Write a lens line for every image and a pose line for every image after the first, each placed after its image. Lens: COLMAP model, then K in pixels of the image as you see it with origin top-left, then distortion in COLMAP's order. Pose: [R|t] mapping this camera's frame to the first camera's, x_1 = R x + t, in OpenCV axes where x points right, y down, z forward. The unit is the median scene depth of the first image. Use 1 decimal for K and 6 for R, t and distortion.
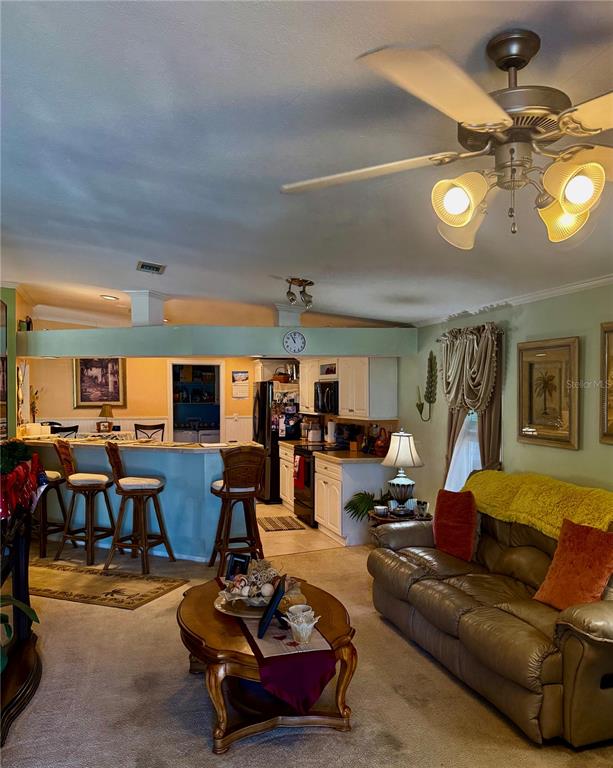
lens RADIAL K [[633.8, 0, 308.6], [0, 633.8, 387.5], [0, 0, 1]] dist [0.013886, 0.001293]
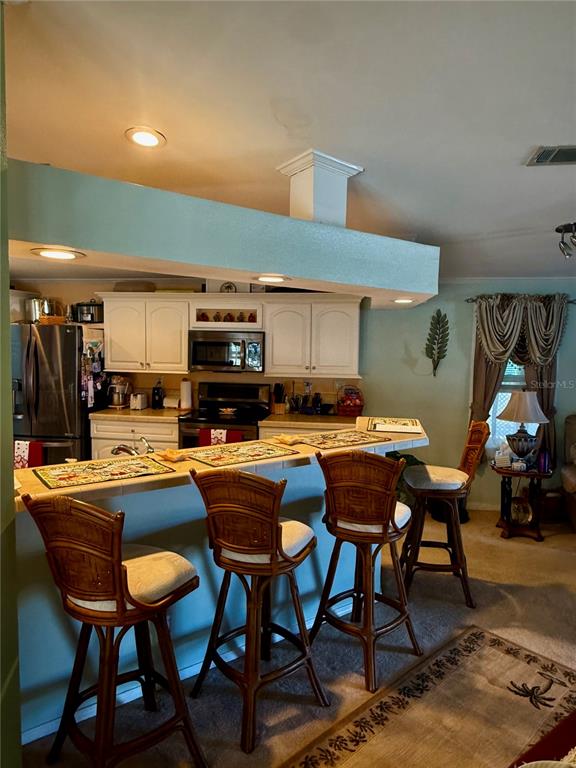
lens RADIAL K [[530.2, 0, 288.2], [0, 530.2, 381.5], [0, 0, 1]] dist [0.012383, 0.004998]
pose [[0.428629, -0.069608, 0.900795, -0.466905], [-0.024966, 0.995734, 0.088824, -0.006539], [-0.903136, -0.060562, 0.425062, 0.562648]]
